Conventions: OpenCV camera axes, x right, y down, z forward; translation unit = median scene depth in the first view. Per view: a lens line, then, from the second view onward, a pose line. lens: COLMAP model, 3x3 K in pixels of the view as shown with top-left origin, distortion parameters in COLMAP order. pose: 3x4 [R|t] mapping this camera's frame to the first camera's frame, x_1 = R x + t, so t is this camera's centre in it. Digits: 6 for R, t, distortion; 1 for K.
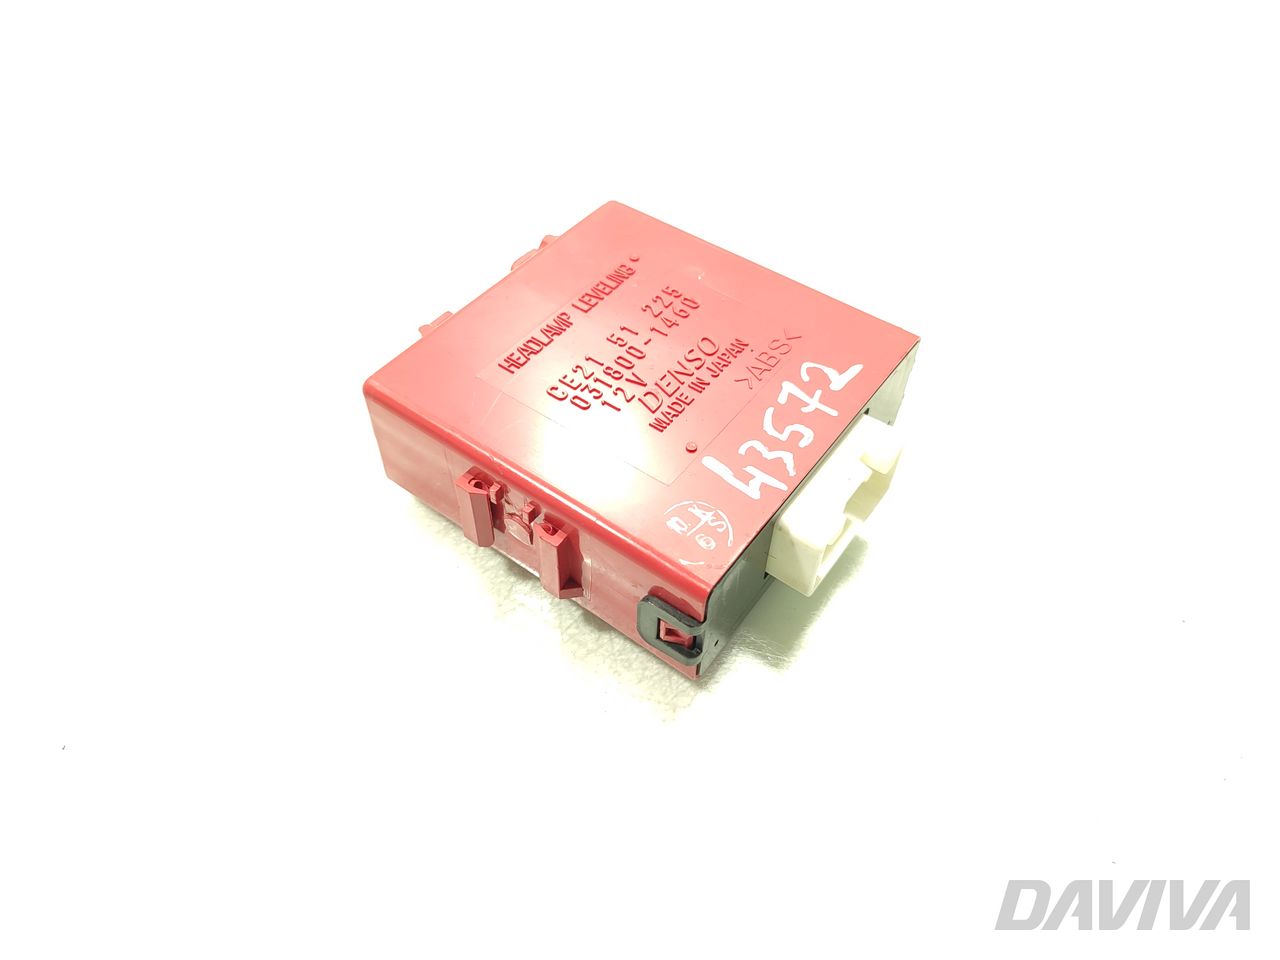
lens RADIAL K [[972.0, 0, 639.6], [0, 972.0, 481.5], [0, 0, 1]] dist [0.013213, -0.000607]
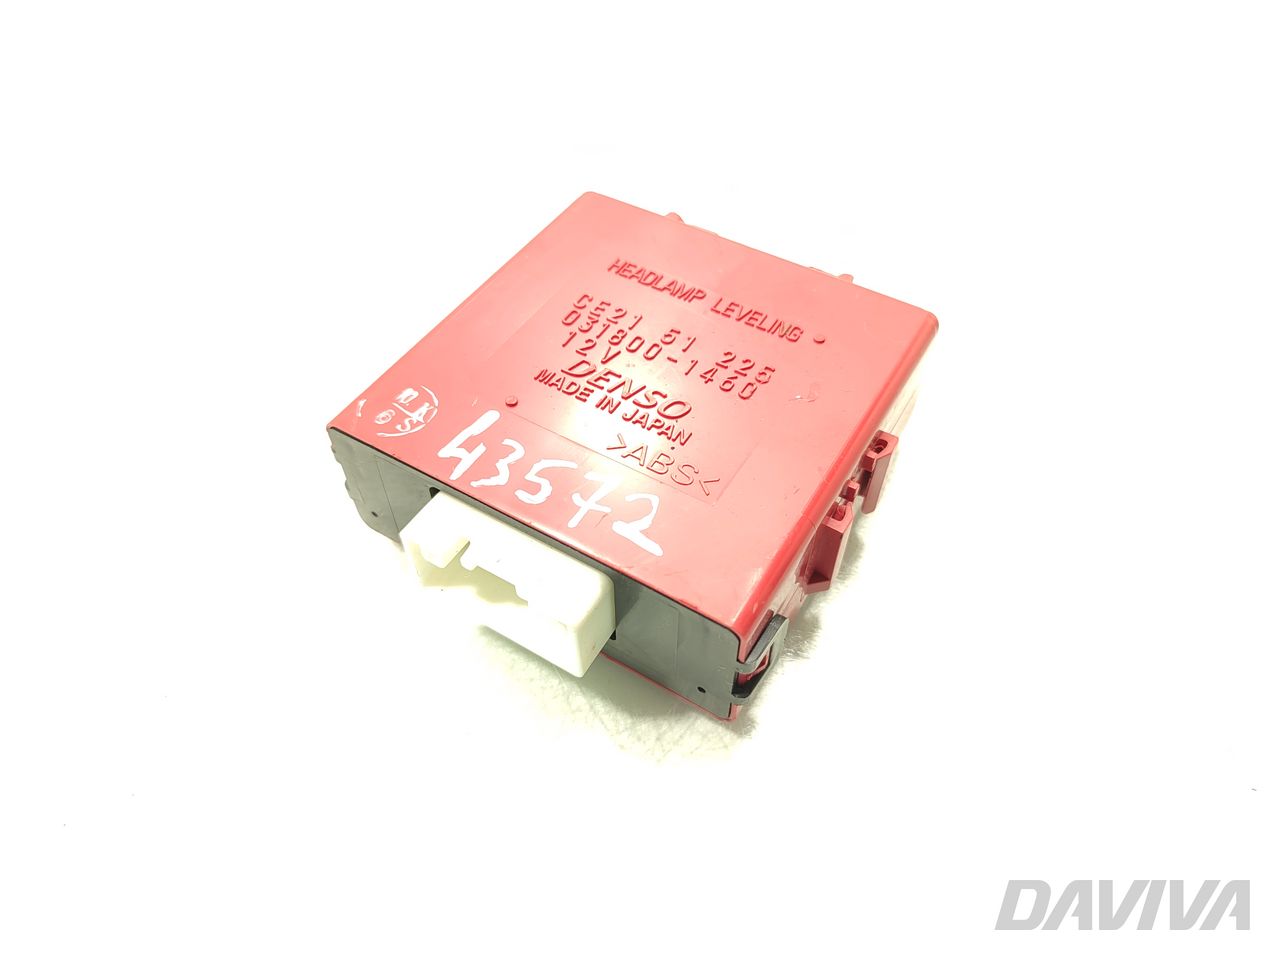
lens RADIAL K [[972.0, 0, 641.7], [0, 972.0, 482.0], [0, 0, 1]] dist [0.013213, -0.000607]
pose [[0.091695, 0.758347, -0.645369, 0.688530], [-0.758166, 0.473339, 0.448480, -0.485587], [0.645582, 0.448173, 0.618356, 0.501709]]
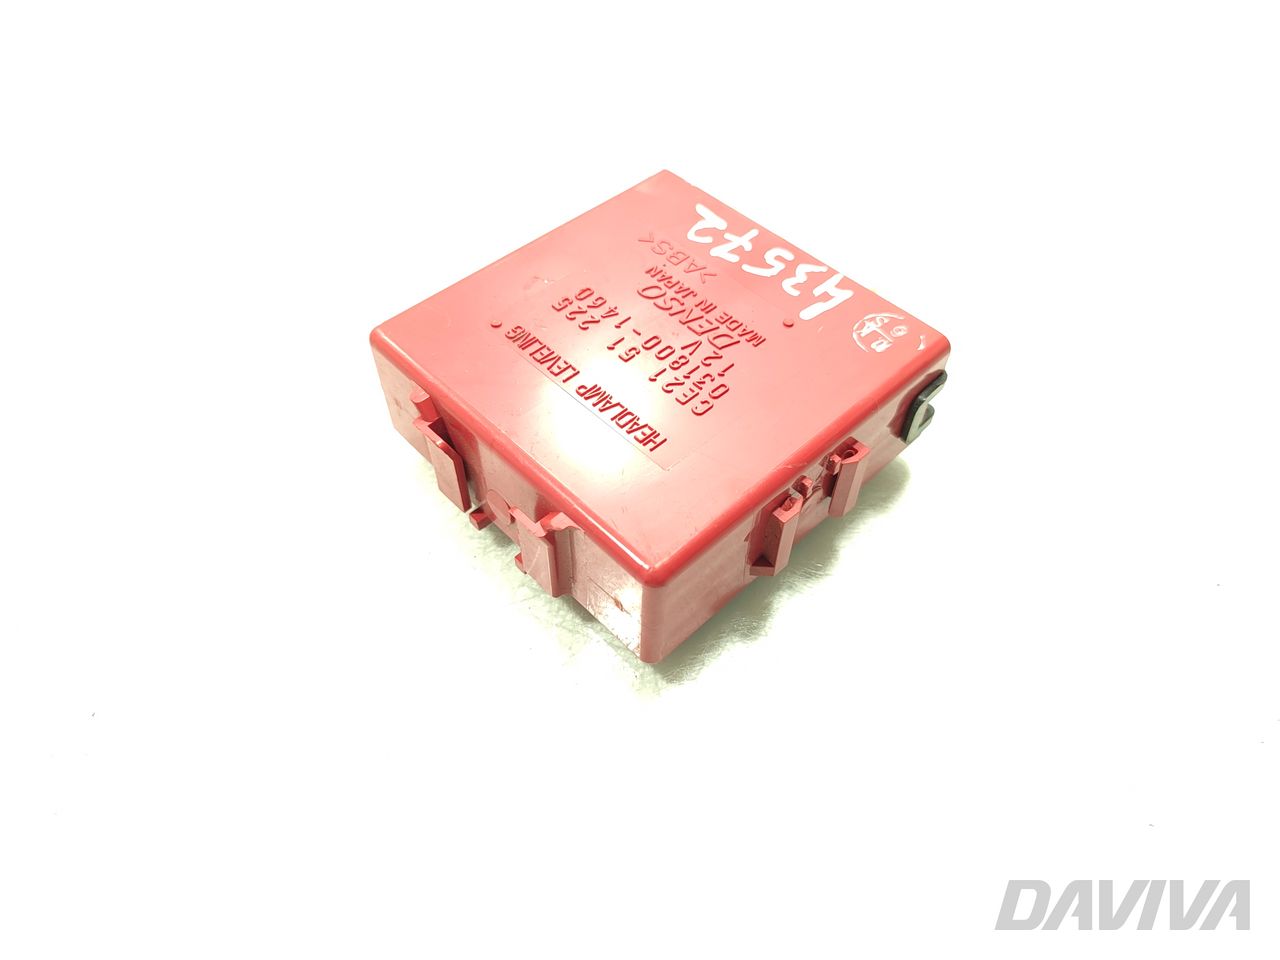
lens RADIAL K [[972.0, 0, 642.5], [0, 972.0, 475.1], [0, 0, 1]] dist [0.013213, -0.000607]
pose [[0.165260, -0.777890, 0.606281, -0.709338], [0.743829, 0.501969, 0.441300, -0.511708], [-0.647617, 0.378040, 0.661572, 0.430507]]
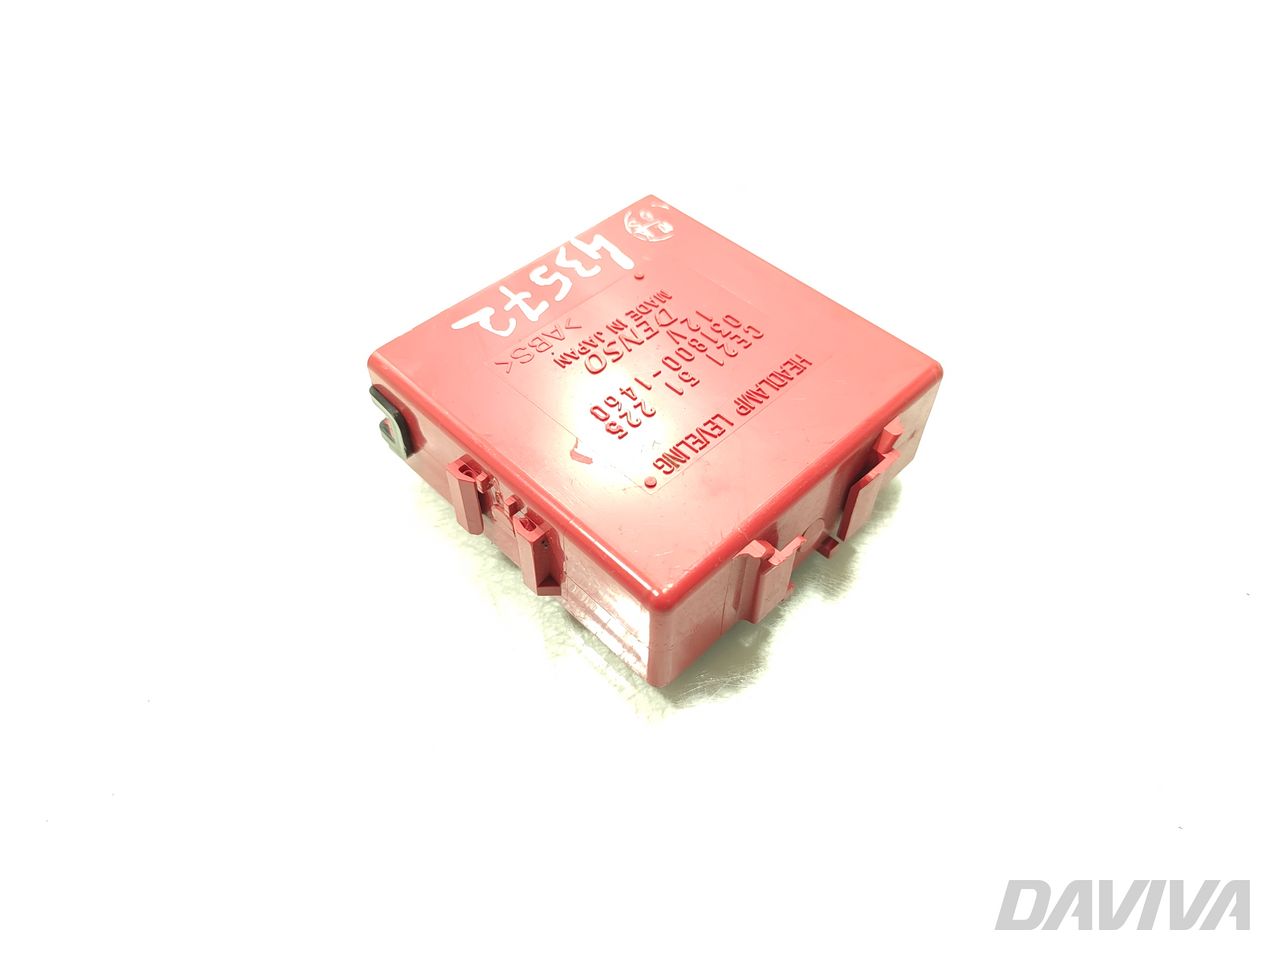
lens RADIAL K [[972.0, 0, 646.8], [0, 972.0, 483.1], [0, 0, 1]] dist [0.013213, -0.000607]
pose [[-0.988367, -0.135625, 0.068817, -0.064247], [0.091038, -0.165137, 0.982060, -1.139629], [-0.121828, 0.976901, 0.175563, 0.974851]]
